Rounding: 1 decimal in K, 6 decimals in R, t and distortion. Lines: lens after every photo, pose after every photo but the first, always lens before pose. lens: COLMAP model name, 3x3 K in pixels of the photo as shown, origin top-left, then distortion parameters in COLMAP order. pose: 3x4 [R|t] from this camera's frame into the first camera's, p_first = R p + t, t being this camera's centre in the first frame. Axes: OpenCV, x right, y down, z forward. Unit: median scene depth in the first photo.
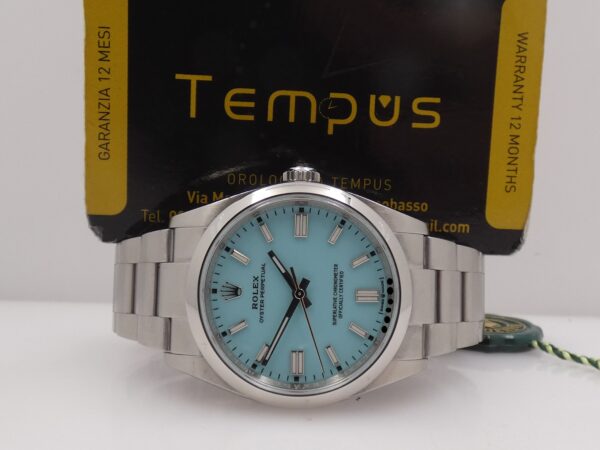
lens RADIAL K [[827.6, 0, 295.1], [0, 827.6, 228.4], [0, 0, 1]] dist [0.033754, 0.000000]
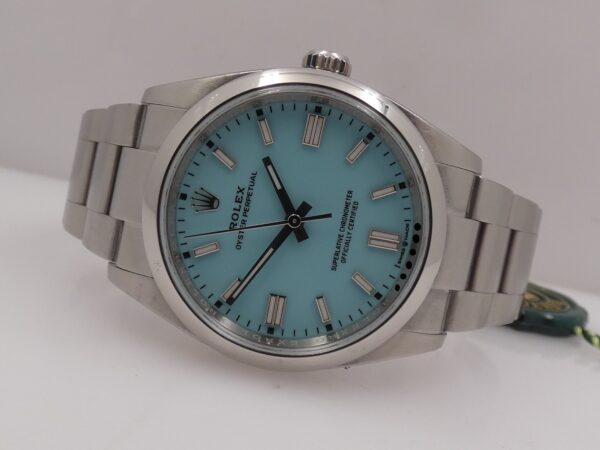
lens RADIAL K [[827.6, 0, 303.8], [0, 827.6, 226.3], [0, 0, 1]] dist [0.033754, 0.000000]
pose [[0.983026, 0.182434, -0.019451, 0.028379], [-0.179671, 0.978713, 0.099188, 0.008540], [0.037132, -0.094009, 0.994879, 0.258228]]
